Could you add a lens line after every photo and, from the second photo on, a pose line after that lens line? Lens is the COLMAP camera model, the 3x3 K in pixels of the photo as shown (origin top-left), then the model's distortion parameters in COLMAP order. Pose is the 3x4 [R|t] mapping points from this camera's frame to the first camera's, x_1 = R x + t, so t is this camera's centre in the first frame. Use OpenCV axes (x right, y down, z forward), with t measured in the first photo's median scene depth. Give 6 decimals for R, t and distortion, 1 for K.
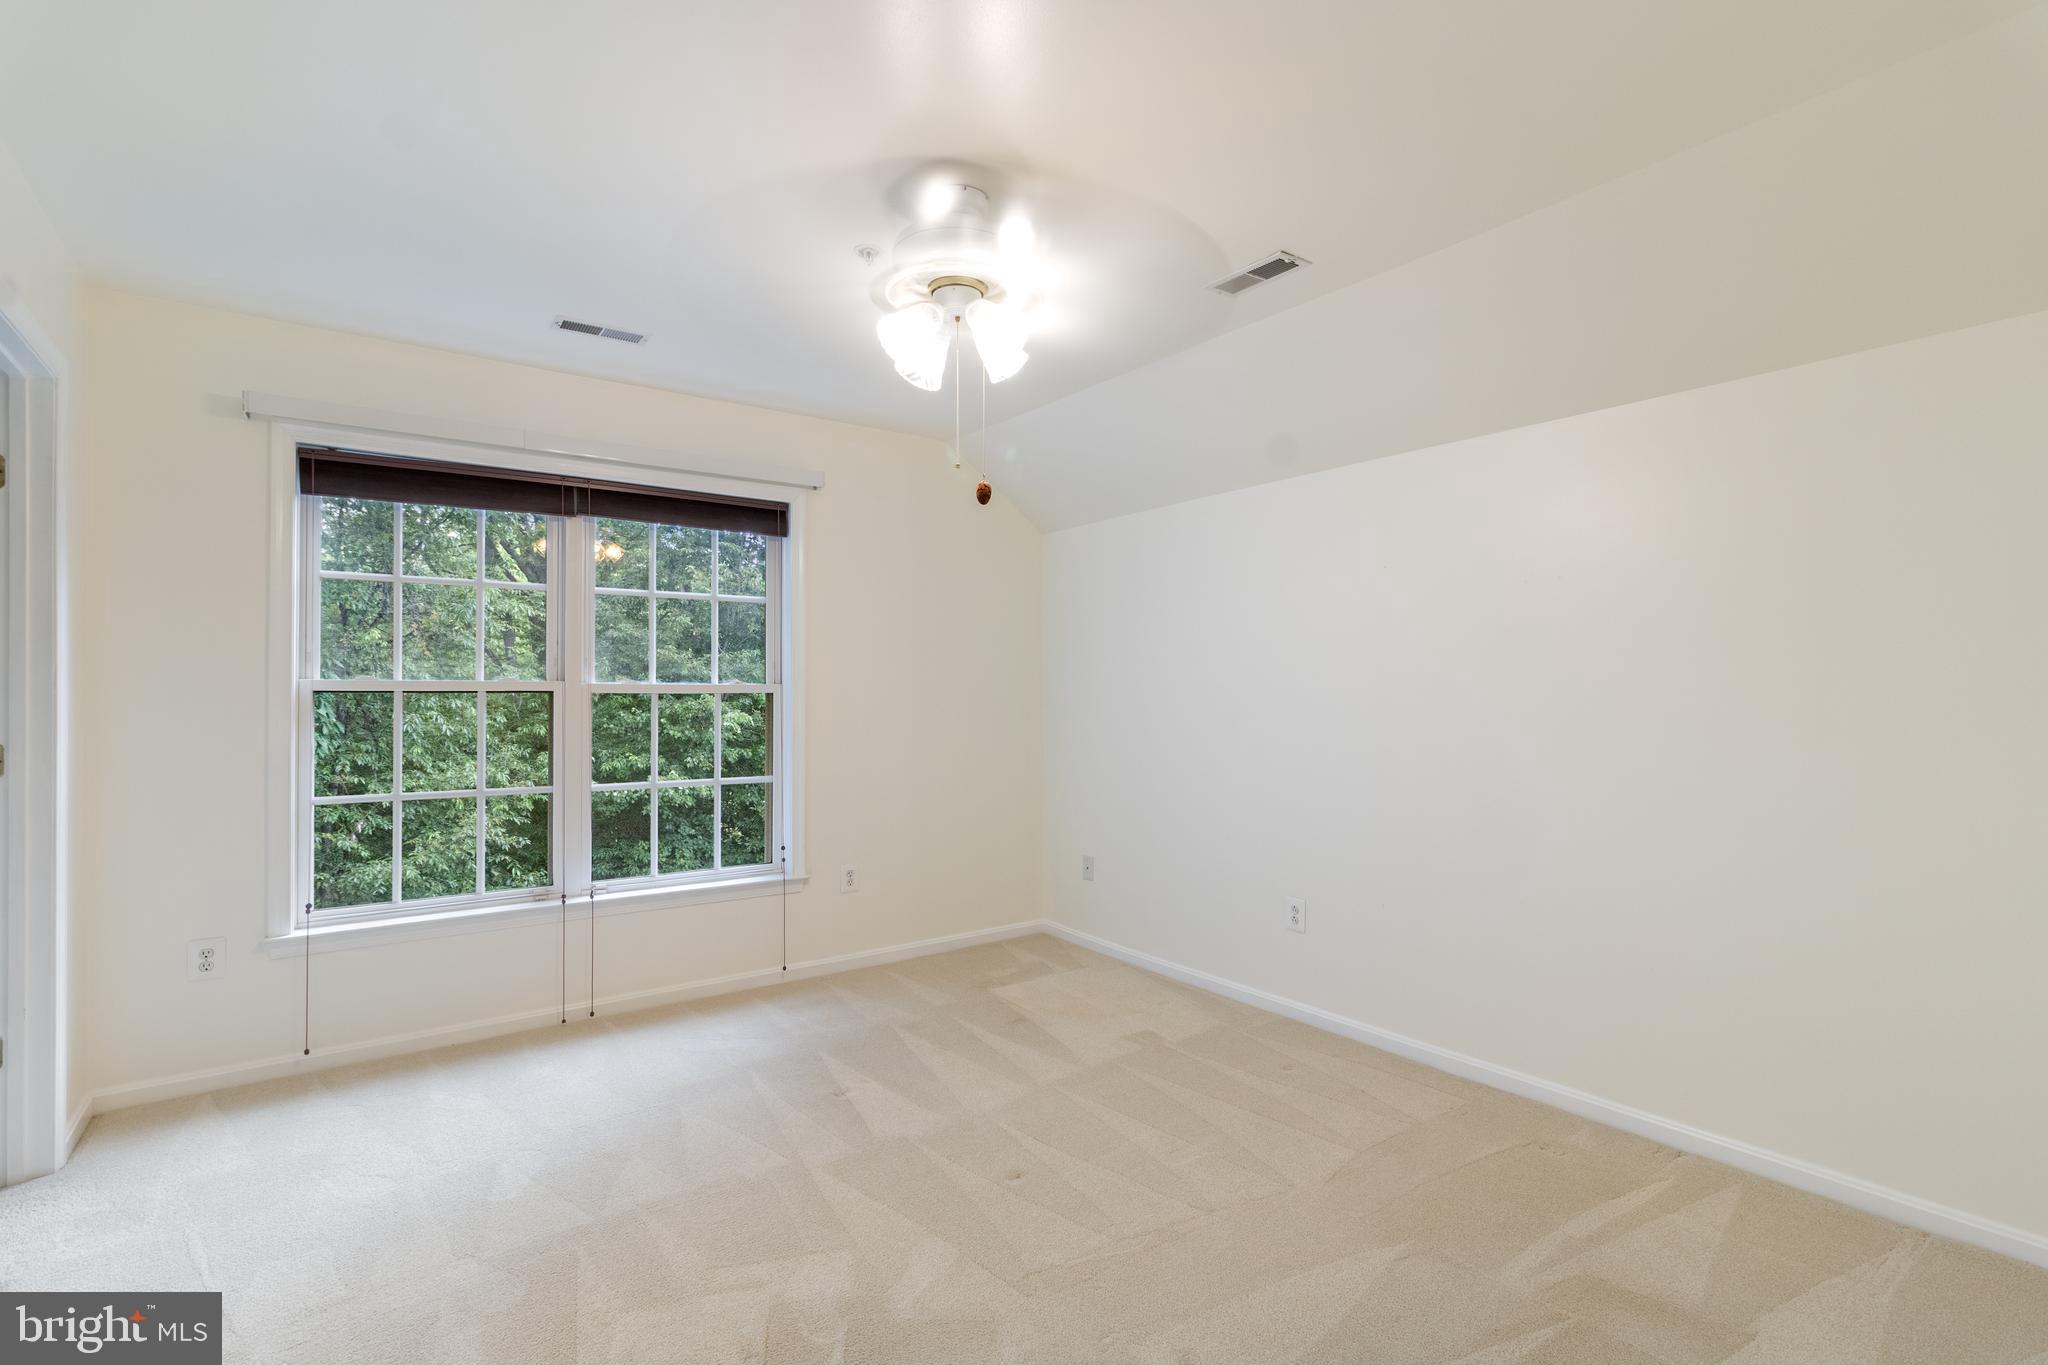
lens RADIAL K [[964.8, 0, 1032.7], [0, 964.8, 691.8], [0, 0, 1]] dist [0.016487, -0.000654]
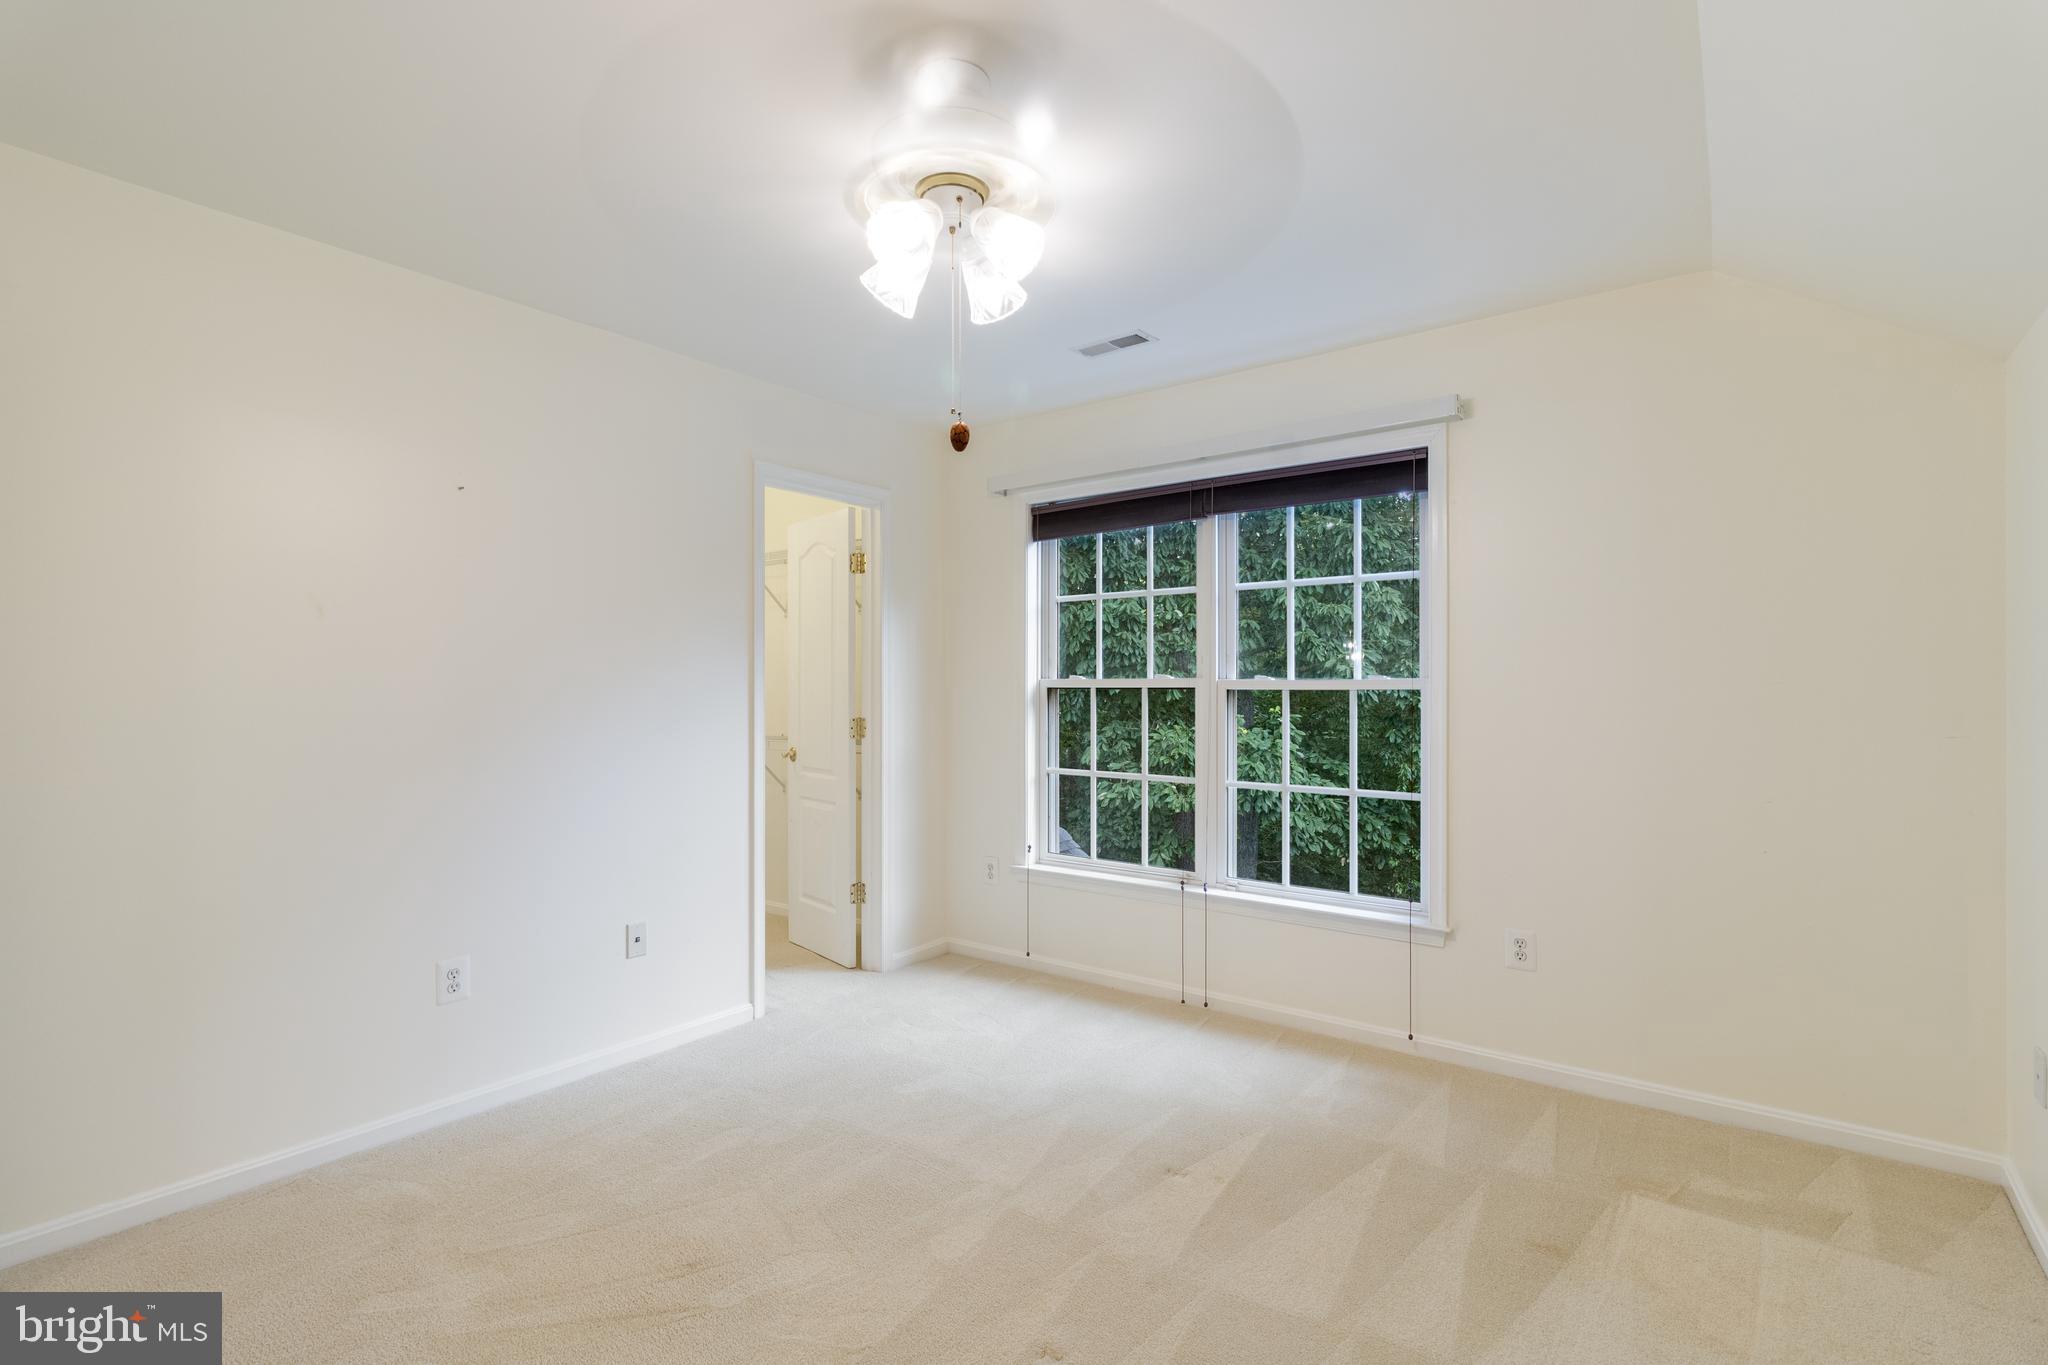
lens RADIAL K [[964.8, 0, 1032.7], [0, 964.8, 691.8], [0, 0, 1]] dist [0.016487, -0.000654]
pose [[0.289916, 0.004314, -0.957042, 0.452205], [0.000879, 0.999988, 0.004774, -0.001285], [0.957052, -0.002225, 0.289909, 0.518566]]
